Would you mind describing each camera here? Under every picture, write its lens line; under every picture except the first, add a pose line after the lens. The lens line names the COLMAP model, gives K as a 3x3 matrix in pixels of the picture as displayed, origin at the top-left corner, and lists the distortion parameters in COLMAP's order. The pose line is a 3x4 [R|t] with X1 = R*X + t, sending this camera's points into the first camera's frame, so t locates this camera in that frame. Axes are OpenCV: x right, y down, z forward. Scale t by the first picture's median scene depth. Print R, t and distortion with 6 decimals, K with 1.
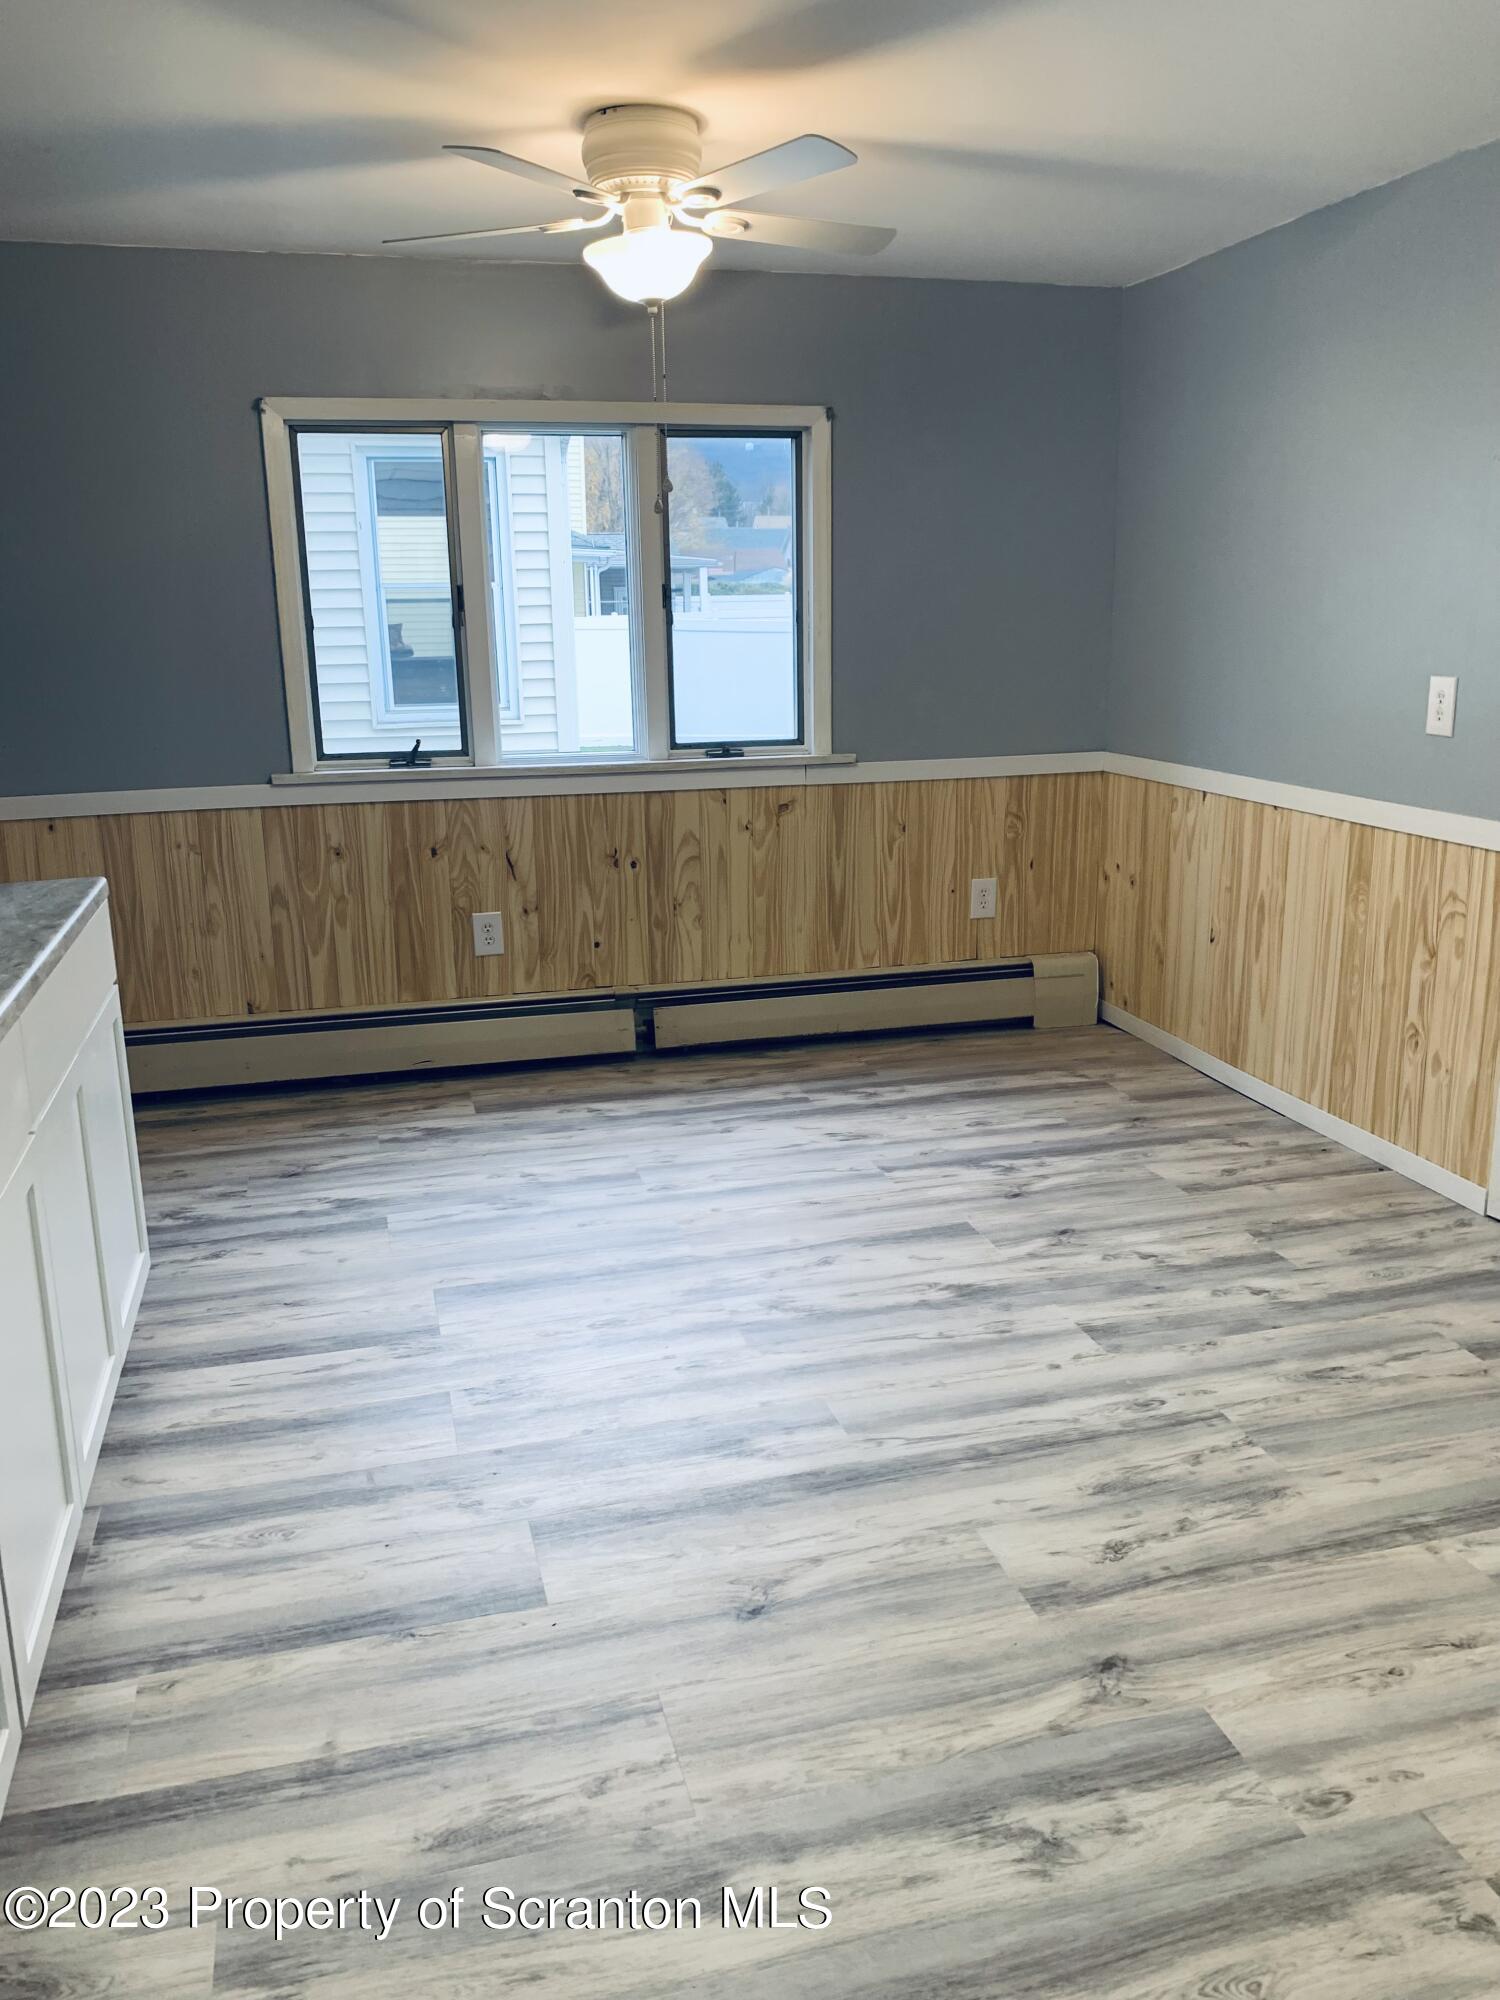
lens RADIAL K [[1515.2, 0, 740.6], [0, 1515.2, 1001.8], [0, 0, 1]] dist [0.043402, -0.046974]
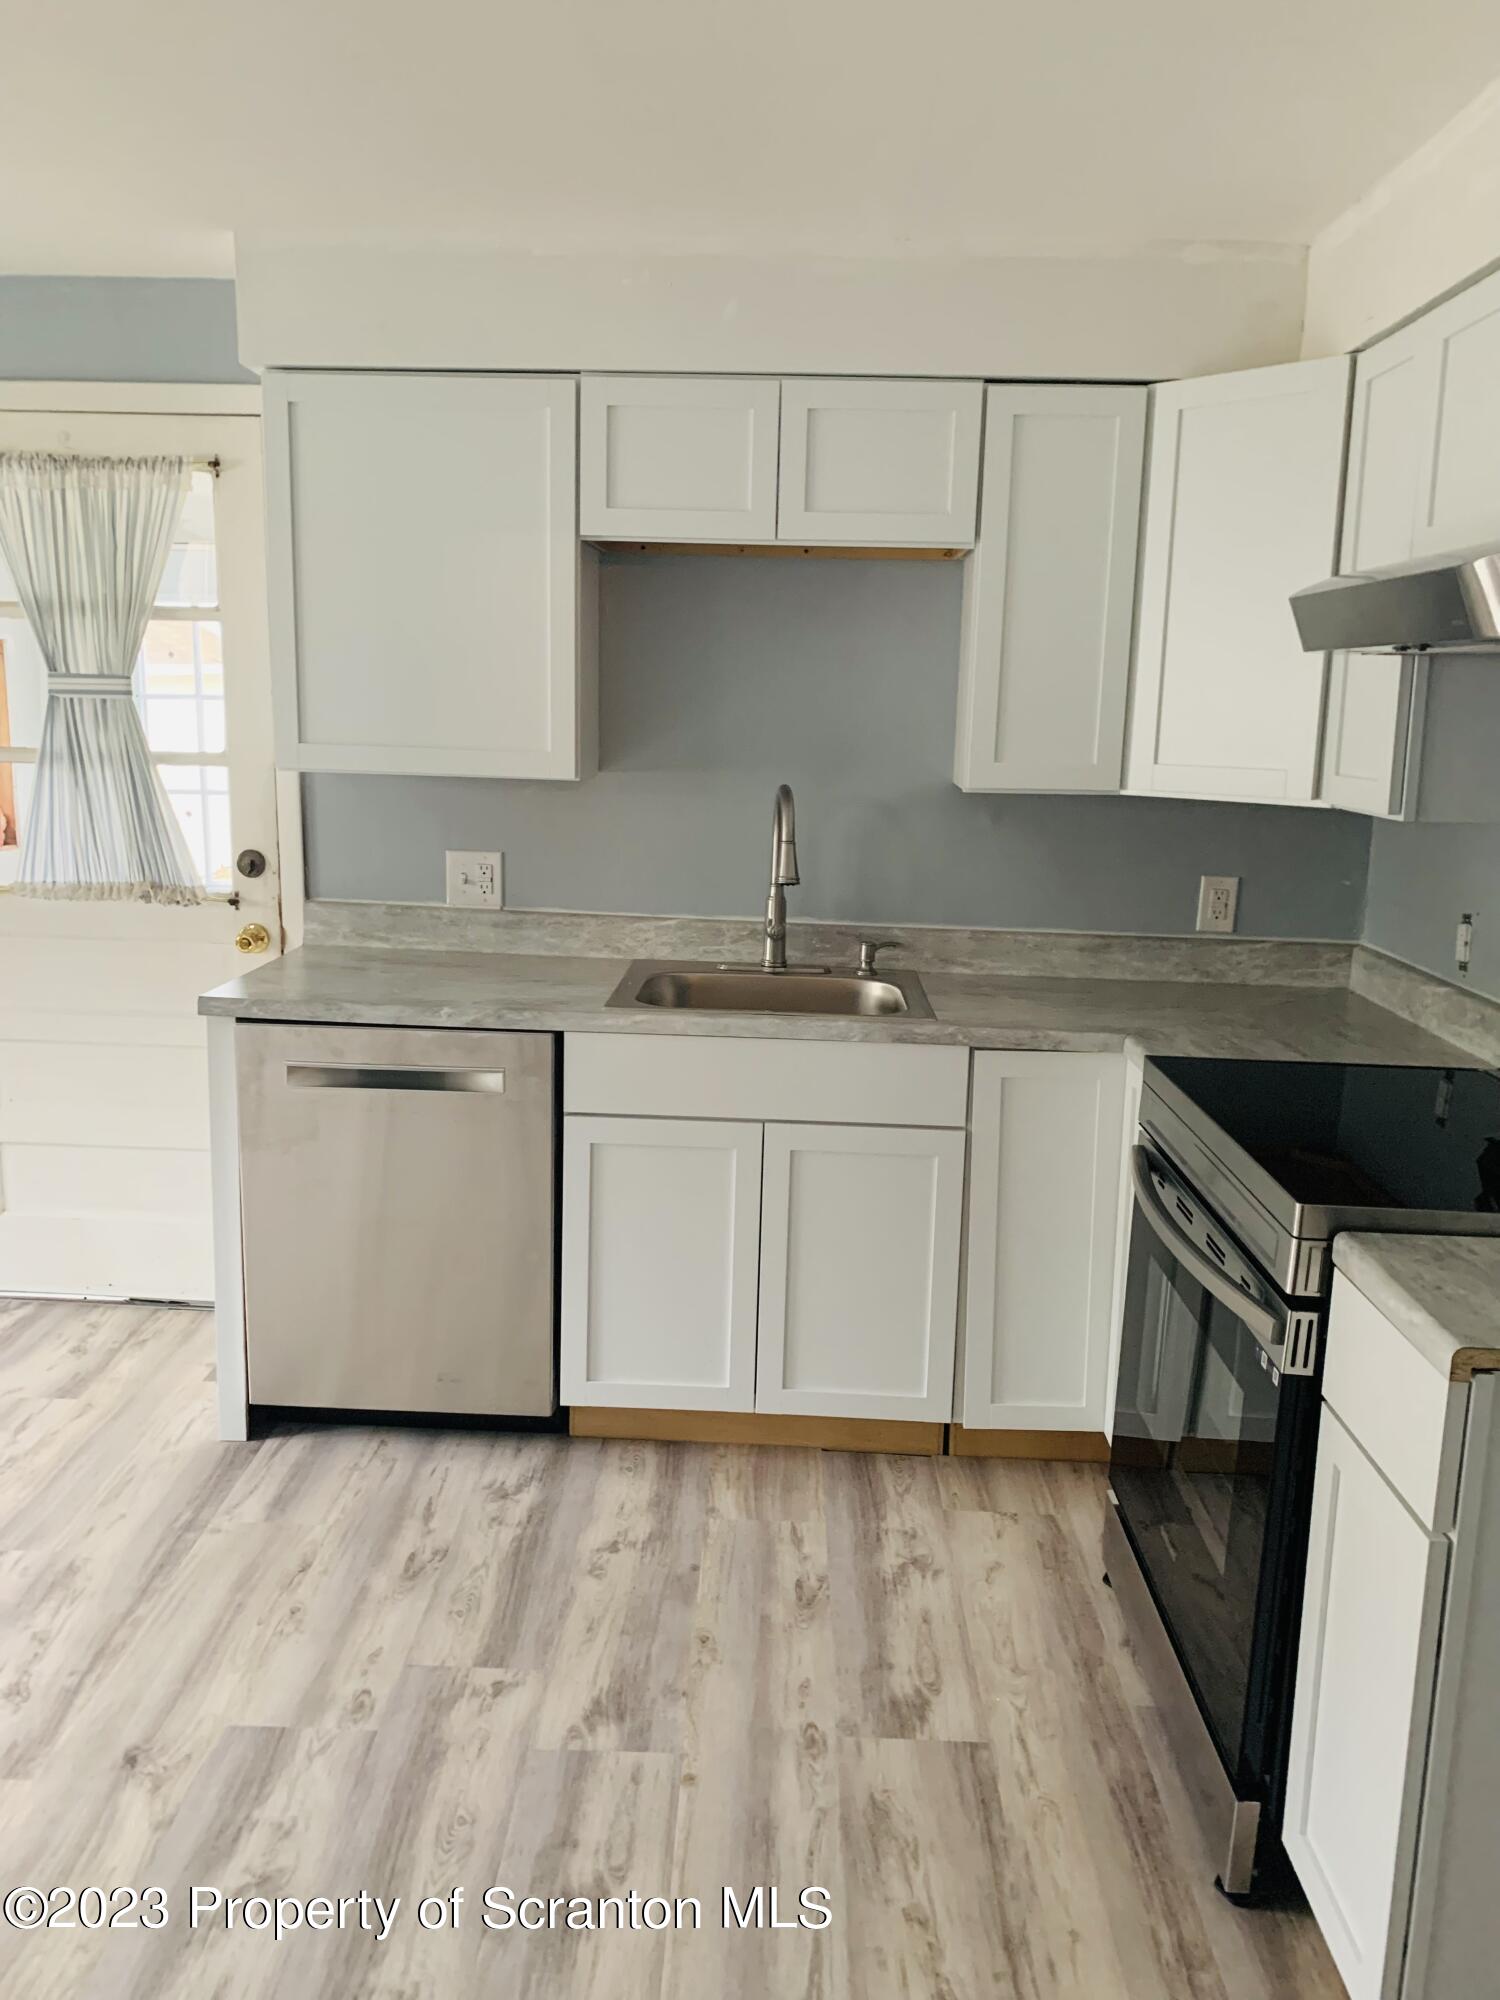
lens RADIAL K [[1515.2, 0, 746.0], [0, 1515.2, 995.6], [0, 0, 1]] dist [0.043402, -0.046974]
pose [[0.276322, -0.162669, 0.947198, -0.574648], [0.216503, 0.970774, 0.103558, -0.091597], [-0.936361, 0.176456, 0.303465, 0.214024]]
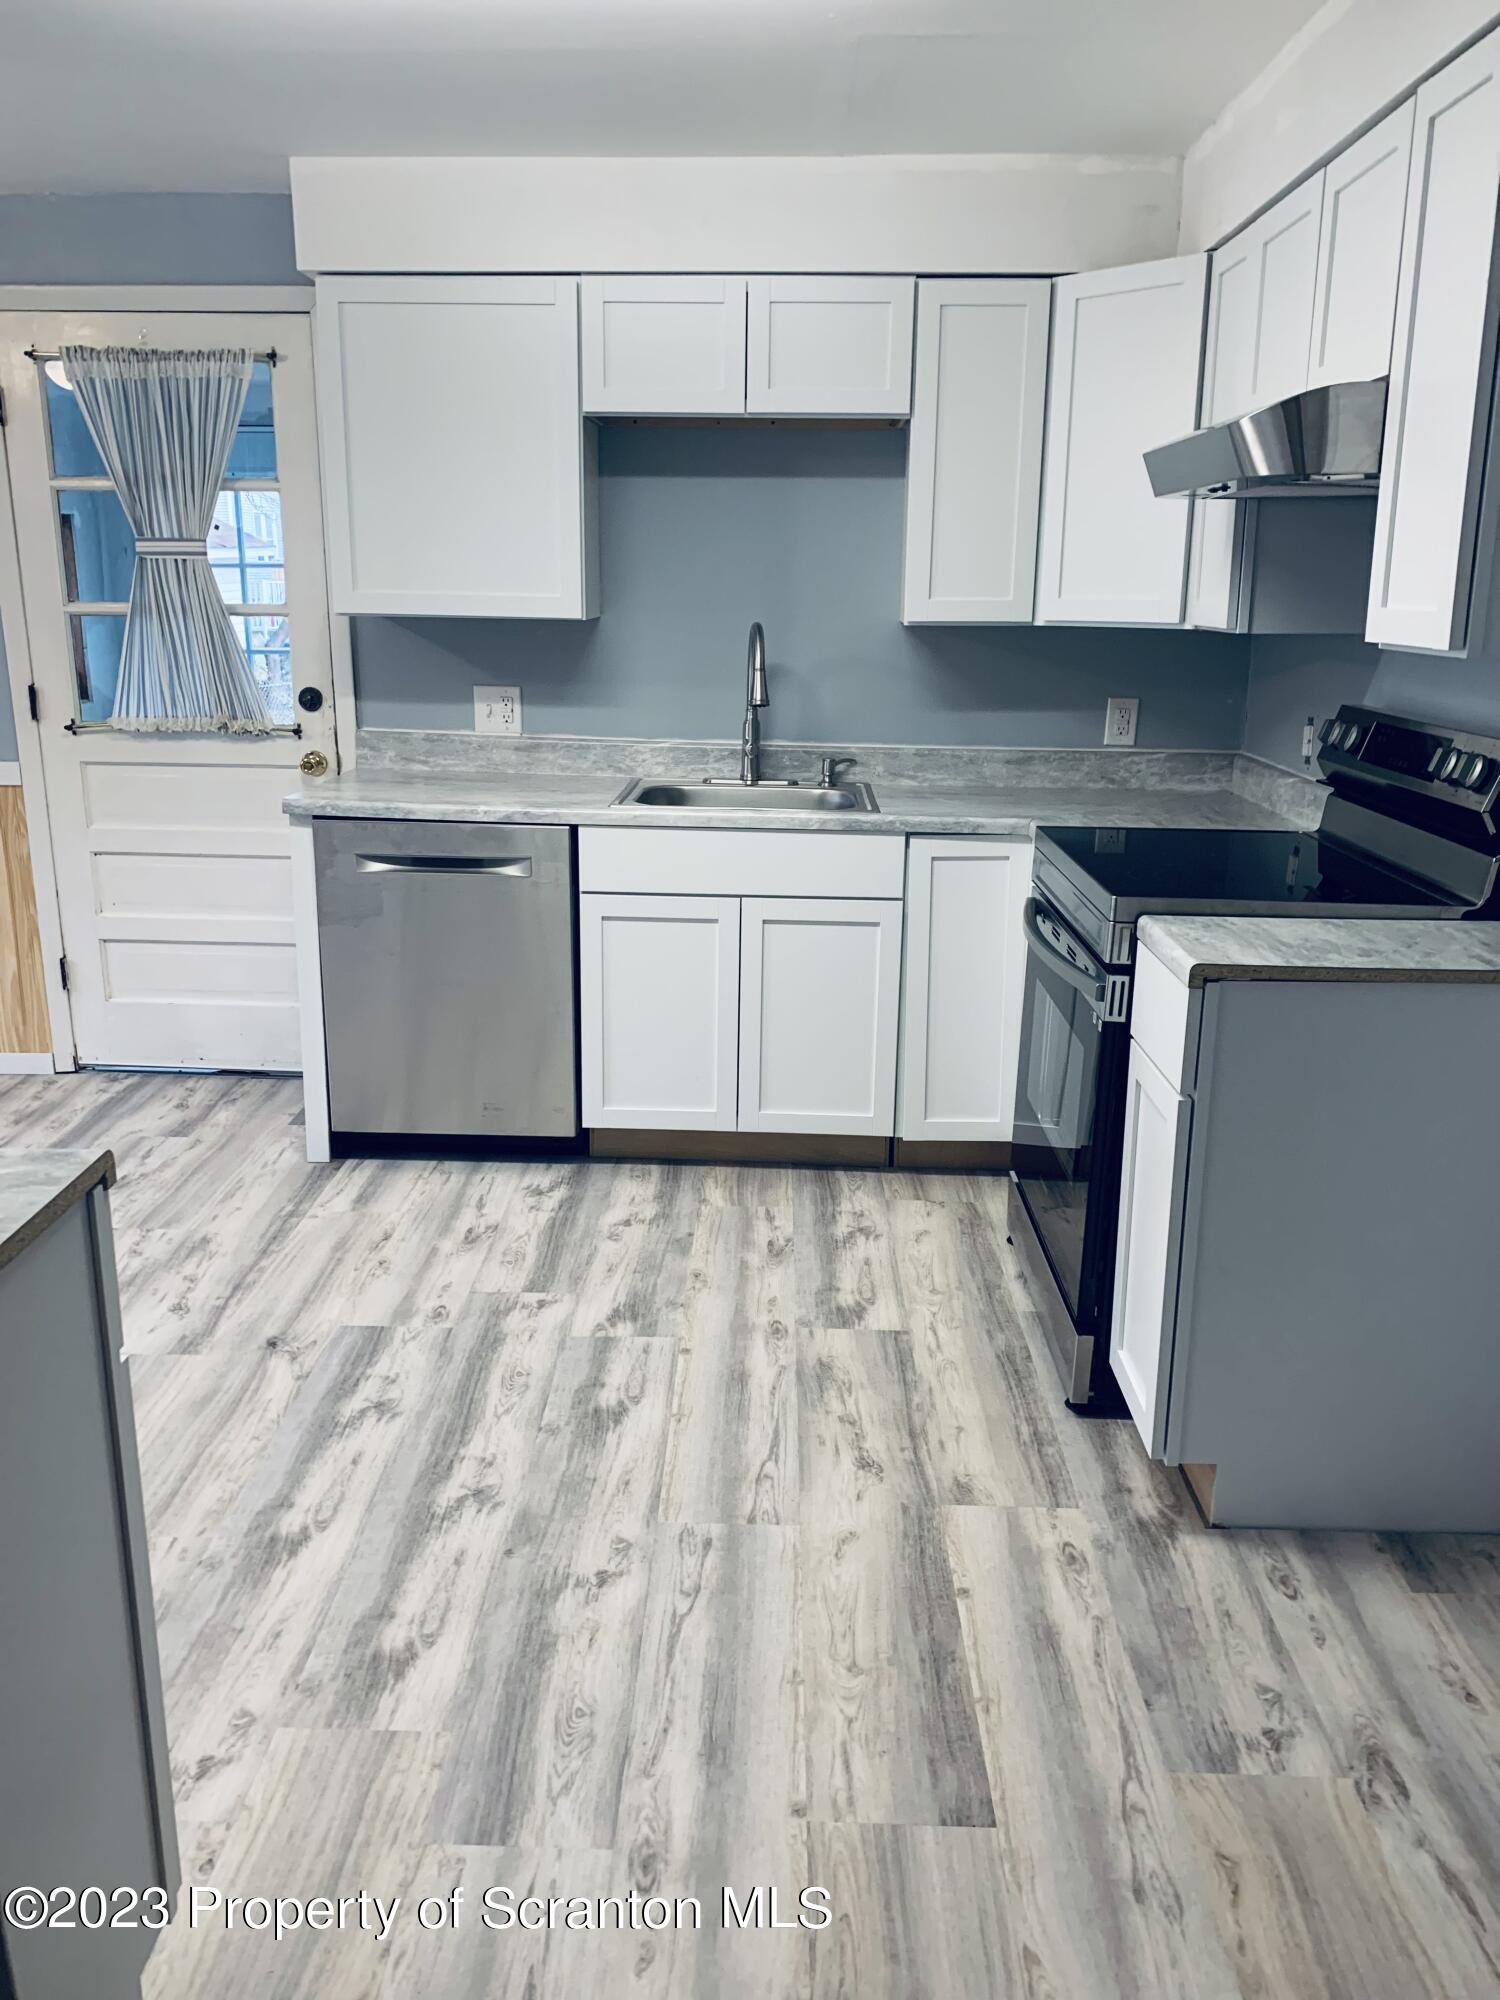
lens RADIAL K [[1515.2, 0, 748.4], [0, 1515.2, 988.4], [0, 0, 1]] dist [0.043402, -0.046974]
pose [[0.273580, -0.229578, 0.934049, -0.920796], [0.228886, 0.958740, 0.168607, -0.015147], [-0.934219, 0.167664, 0.314839, 0.102584]]
